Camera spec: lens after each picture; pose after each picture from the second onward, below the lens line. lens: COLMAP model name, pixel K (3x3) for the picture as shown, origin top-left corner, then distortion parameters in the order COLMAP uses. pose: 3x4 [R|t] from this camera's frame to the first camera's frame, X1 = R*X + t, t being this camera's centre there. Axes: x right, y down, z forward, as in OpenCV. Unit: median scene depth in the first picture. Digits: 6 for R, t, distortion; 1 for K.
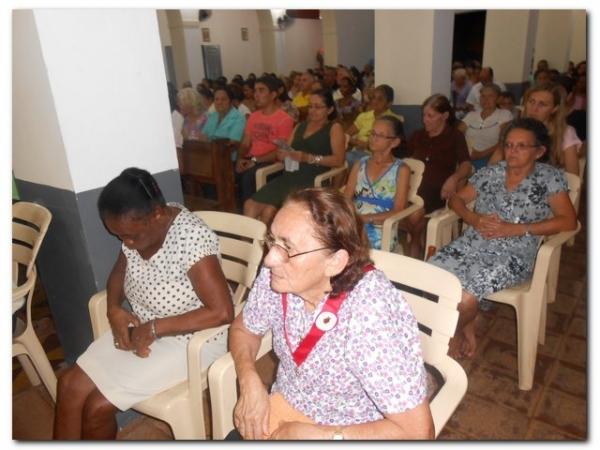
lens RADIAL K [[474.8, 0, 301.5], [0, 474.8, 223.1], [0, 0, 1]] dist [0.004929, 0.011836]
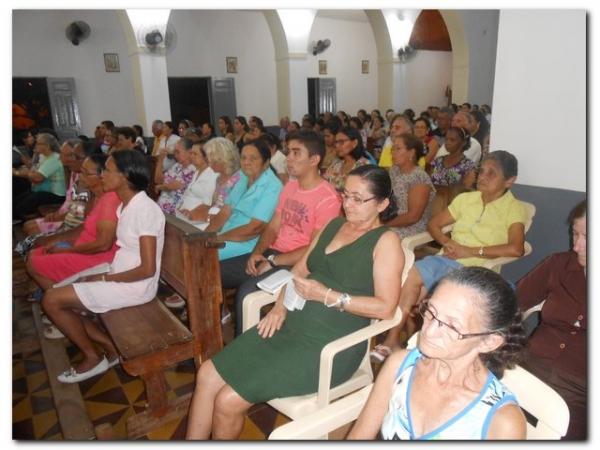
lens RADIAL K [[474.8, 0, 300.9], [0, 474.8, 225.1], [0, 0, 1]] dist [0.004929, 0.011836]
pose [[0.963237, 0.094507, -0.251483, 0.084035], [-0.108641, 0.993155, -0.042892, -0.140461], [0.245708, 0.068636, 0.966911, 0.352869]]
